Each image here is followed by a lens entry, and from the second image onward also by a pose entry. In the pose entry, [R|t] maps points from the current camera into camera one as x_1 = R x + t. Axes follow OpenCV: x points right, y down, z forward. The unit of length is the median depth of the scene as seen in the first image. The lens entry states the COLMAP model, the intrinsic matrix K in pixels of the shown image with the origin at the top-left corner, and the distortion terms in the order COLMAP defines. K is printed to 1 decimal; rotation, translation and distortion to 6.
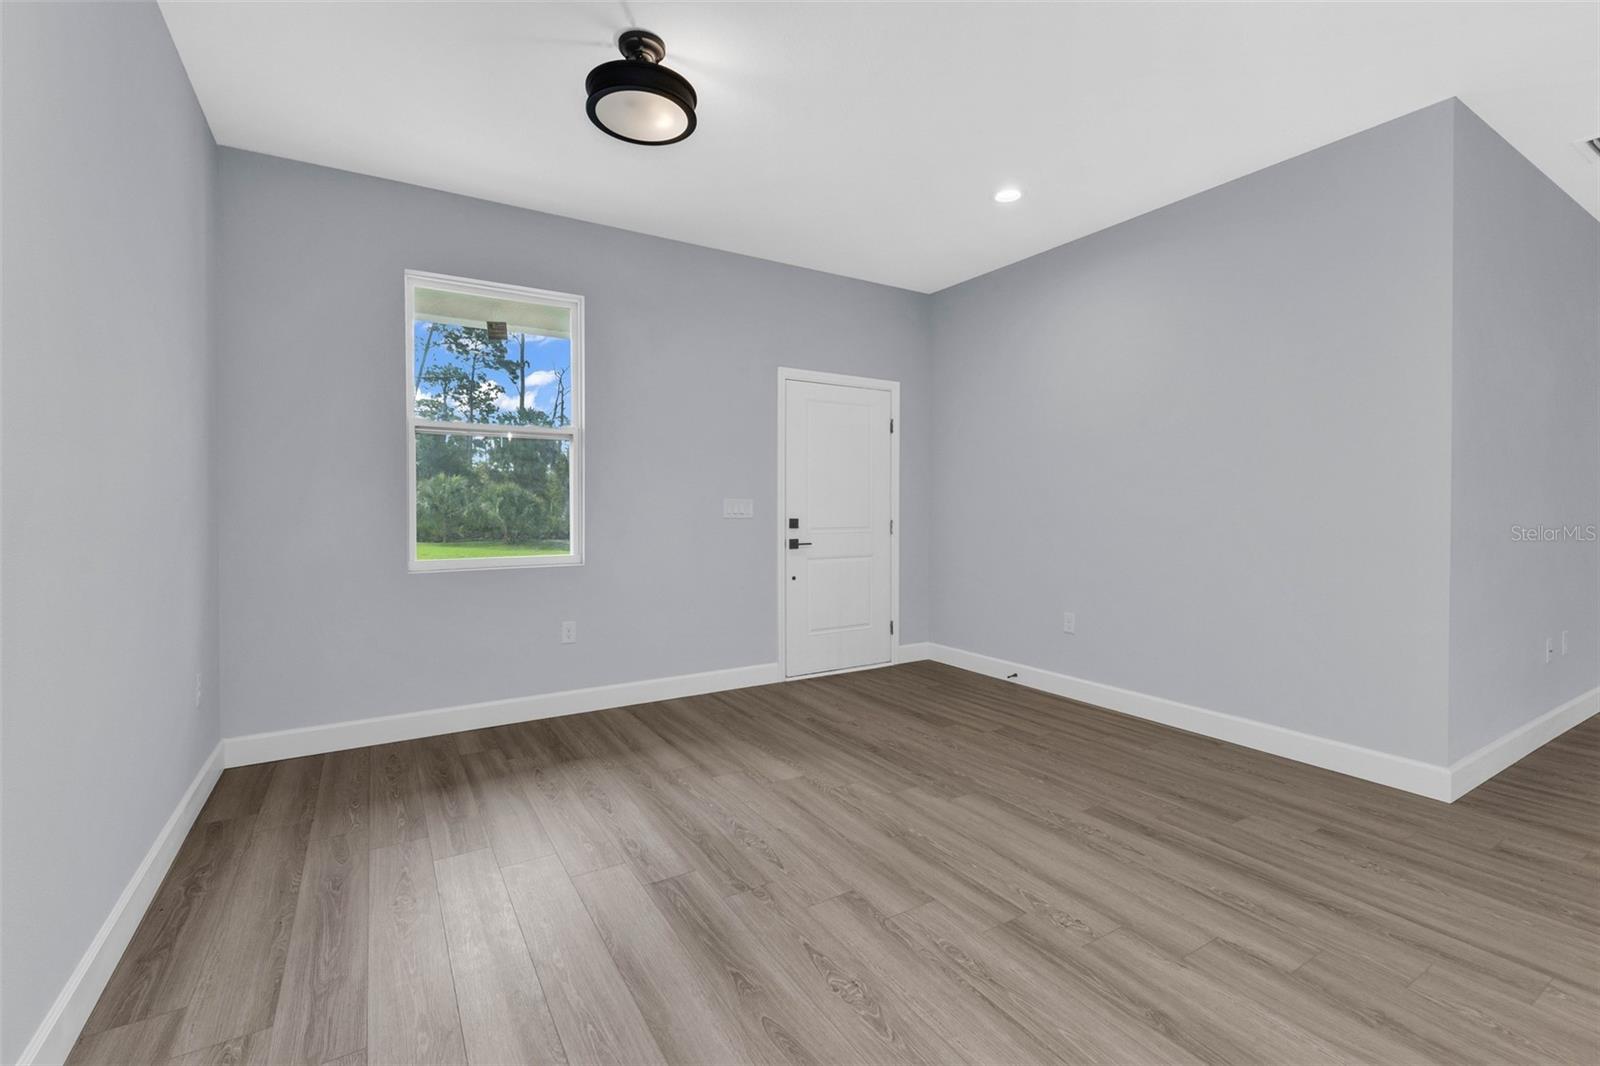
lens RADIAL K [[693.7, 0, 799.8], [0, 693.7, 514.0], [0, 0, 1]] dist [0.013144, -0.003405]
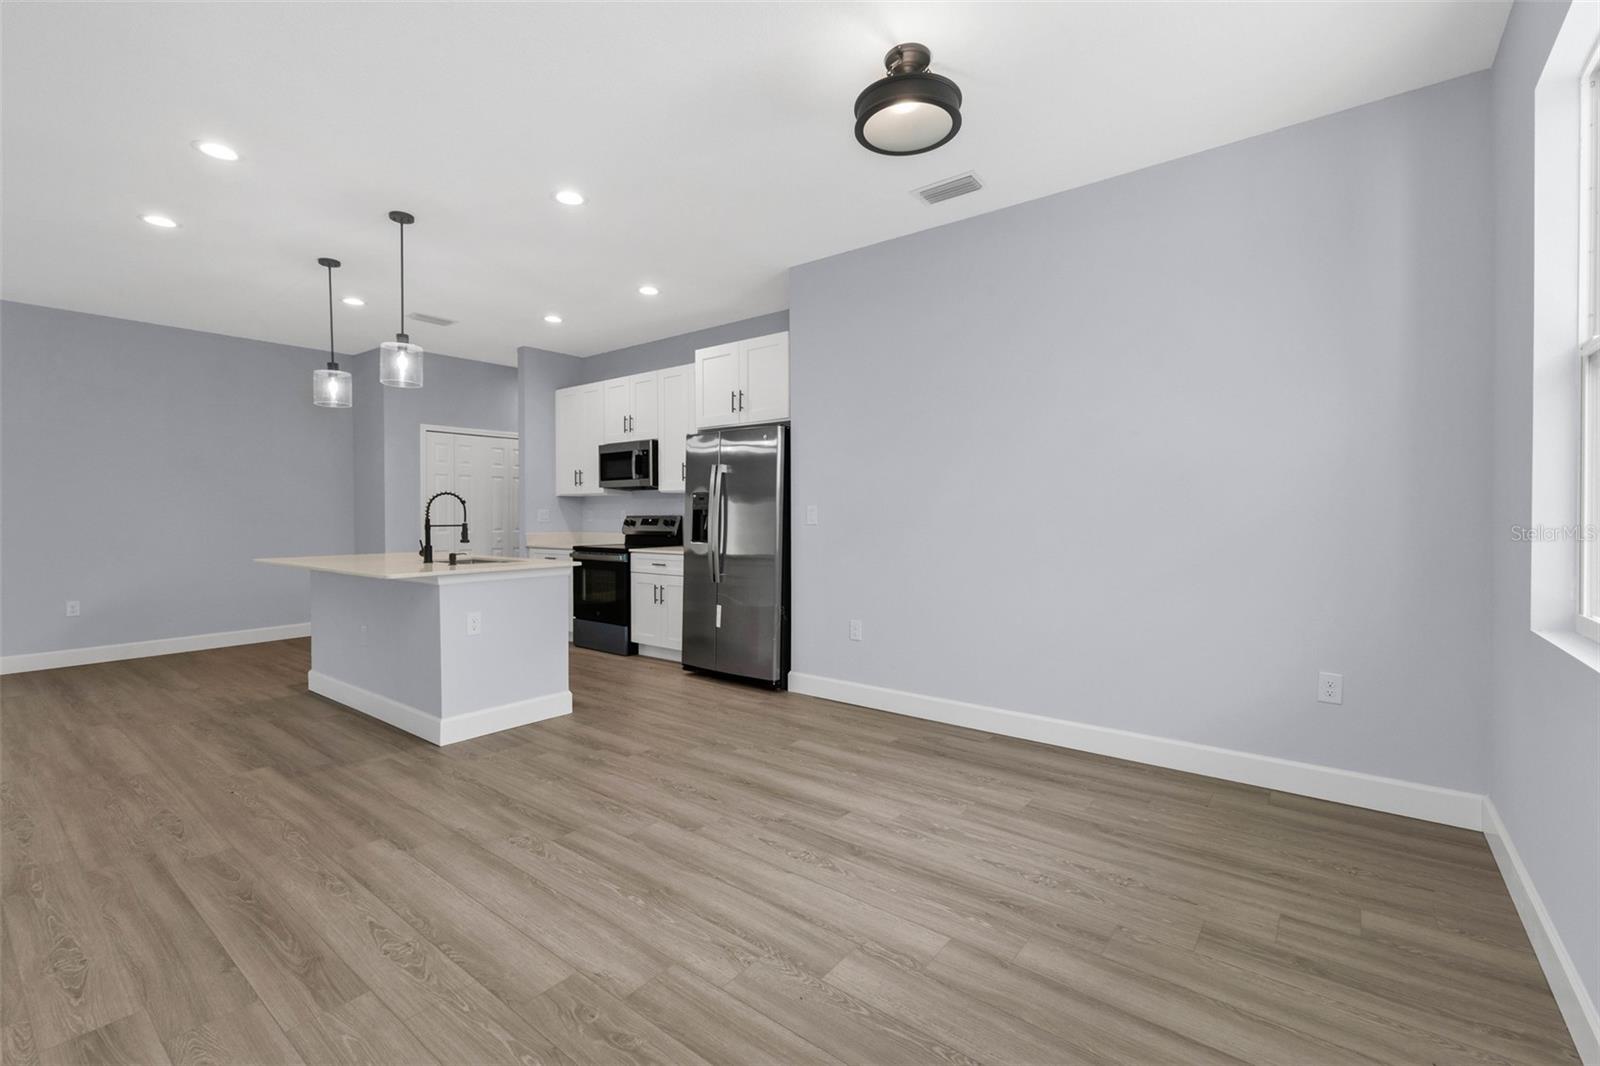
lens RADIAL K [[693.7, 0, 798.9], [0, 693.7, 520.5], [0, 0, 1]] dist [0.013144, -0.003405]
pose [[-0.939345, 0.010621, -0.342809, 0.197975], [0.004117, 0.999798, 0.019694, -0.017034], [0.342949, 0.017088, -0.939199, 1.385329]]
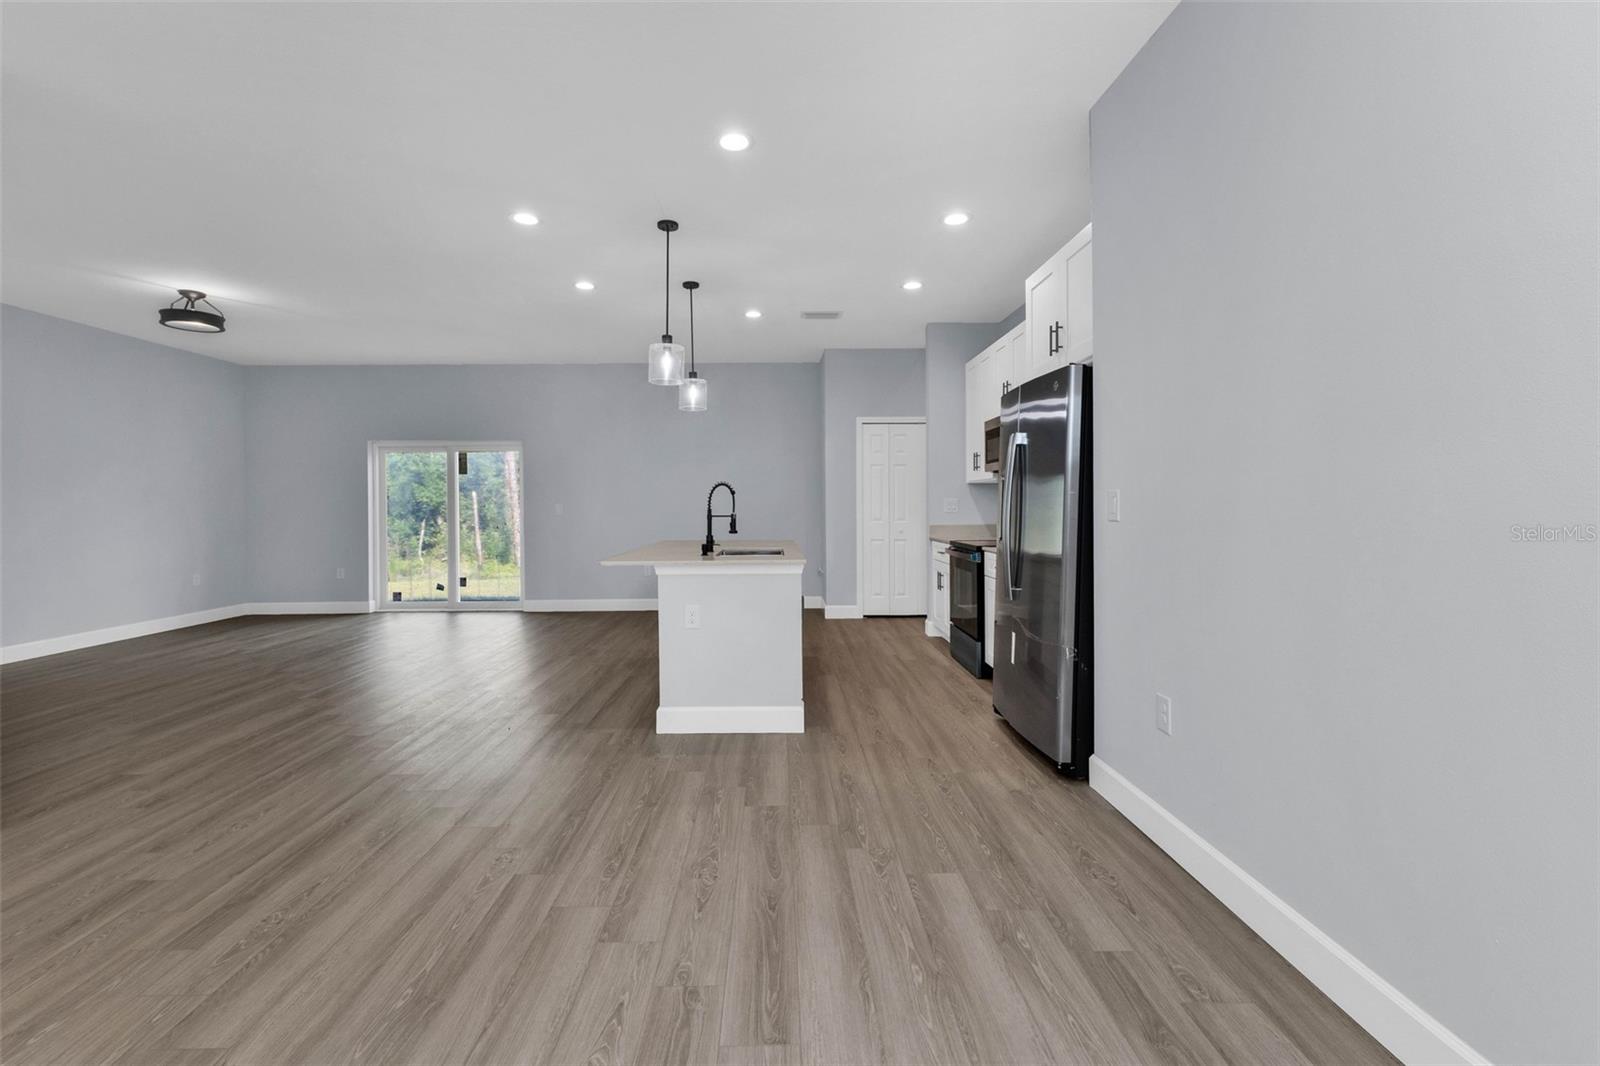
lens RADIAL K [[707.5, 0, 784.6], [0, 707.5, 496.5], [0, 0, 1]] dist [0.014635, -0.004907]
pose [[-0.858389, 0.015994, 0.512751, -0.379639], [0.014723, 0.999870, -0.006540, -0.011047], [-0.512789, 0.001935, -0.858513, 1.044576]]
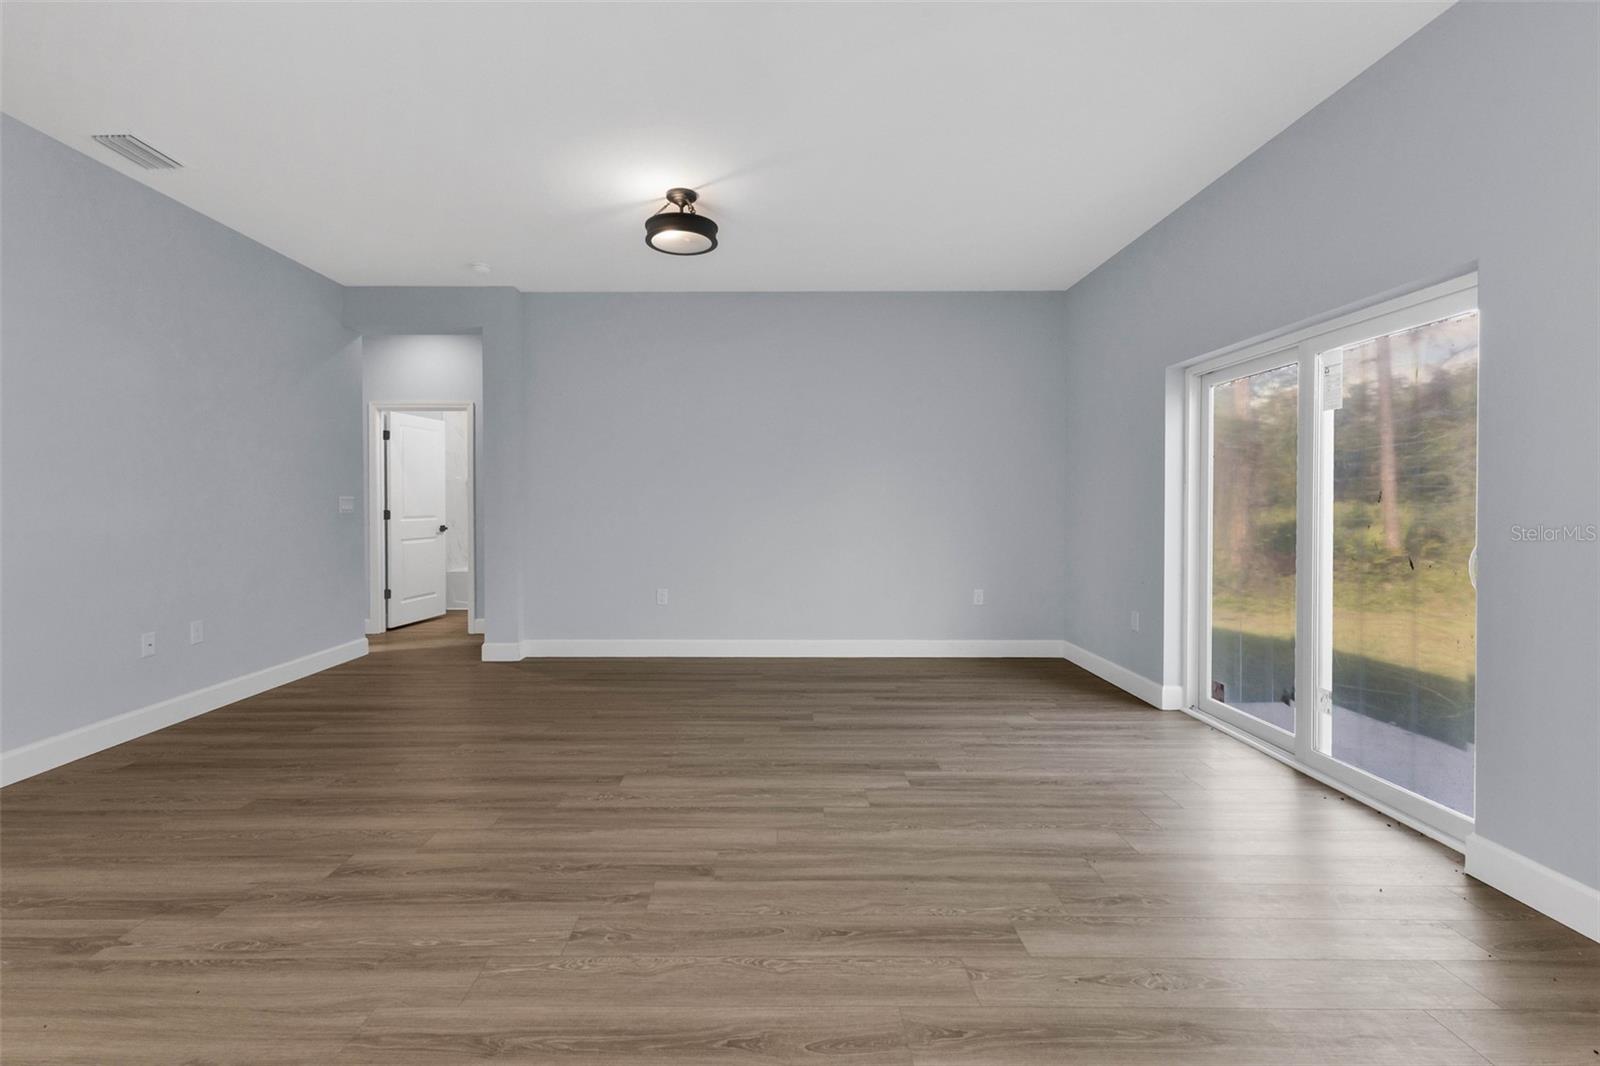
lens RADIAL K [[699.6, 0, 763.2], [0, 699.6, 521.6], [0, 0, 1]] dist [0.010200, -0.000728]
pose [[0.528732, -0.023799, 0.848455, 0.702732], [0.008840, 0.999707, 0.022534, -0.001999], [-0.848743, -0.004414, 0.528787, -0.336100]]
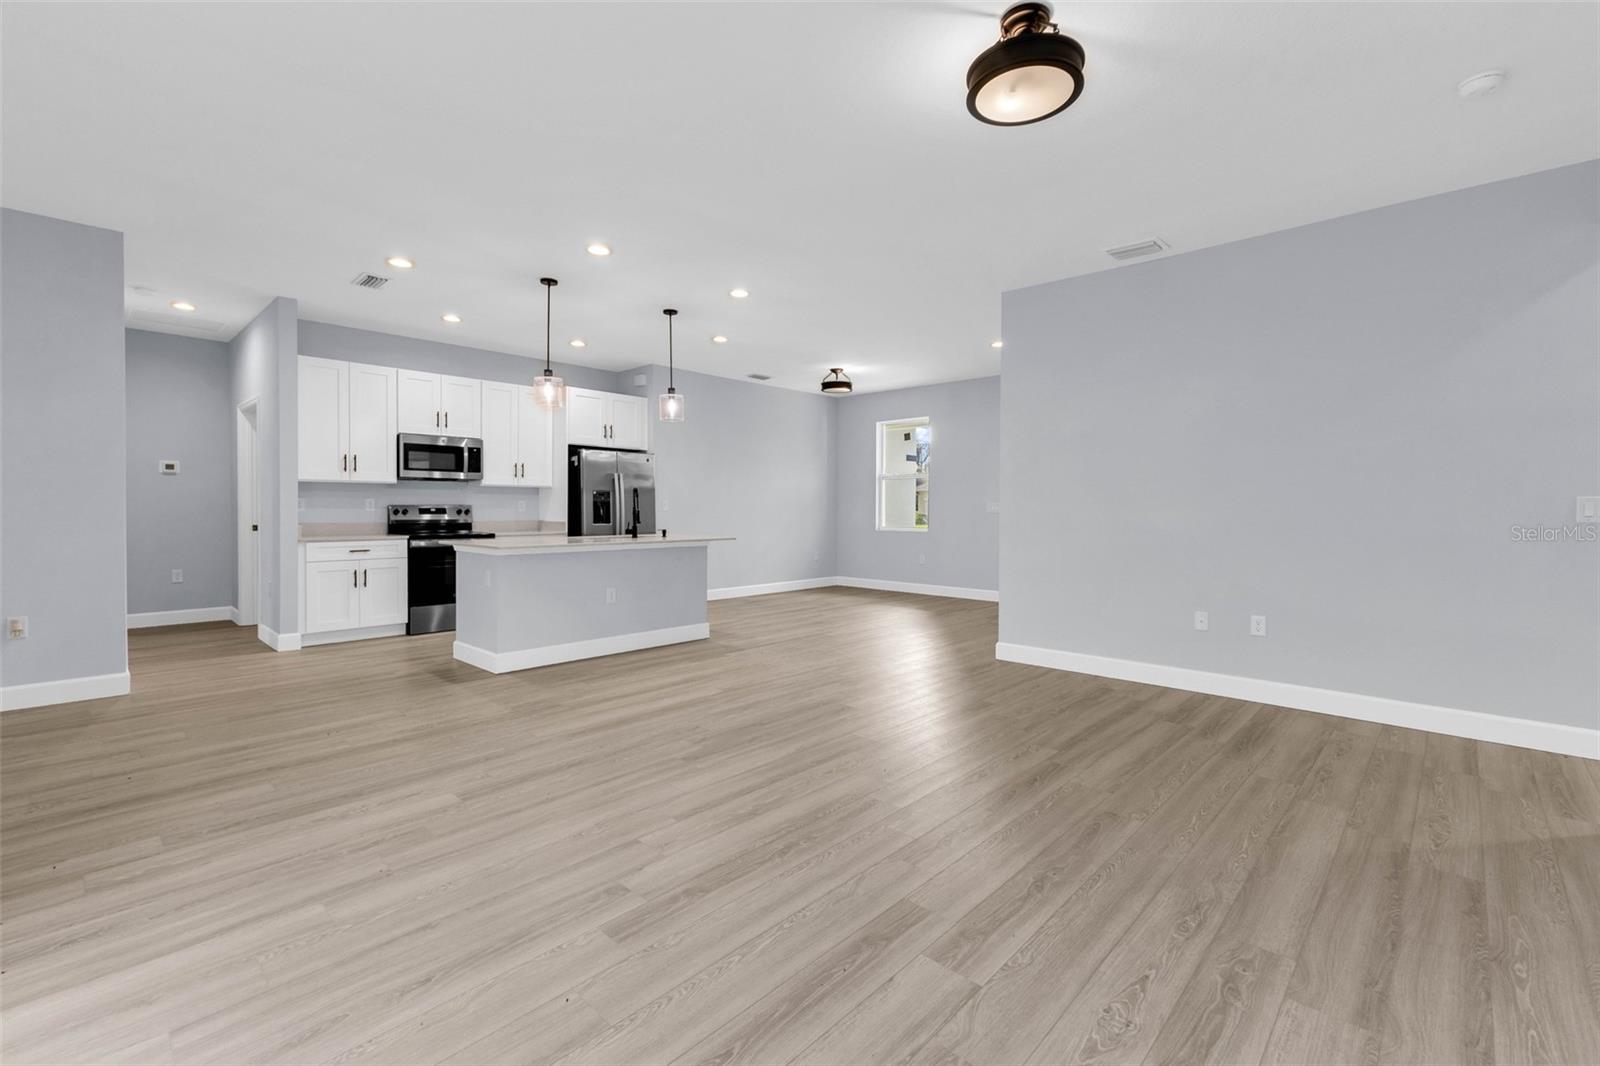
lens RADIAL K [[707.5, 0, 796.7], [0, 707.5, 519.2], [0, 0, 1]] dist [0.014635, -0.004907]
pose [[0.258736, 0.016914, -0.965800, 2.192244], [-0.012493, 0.999822, 0.014163, 0.003308], [0.965867, 0.008401, 0.258901, -0.047595]]
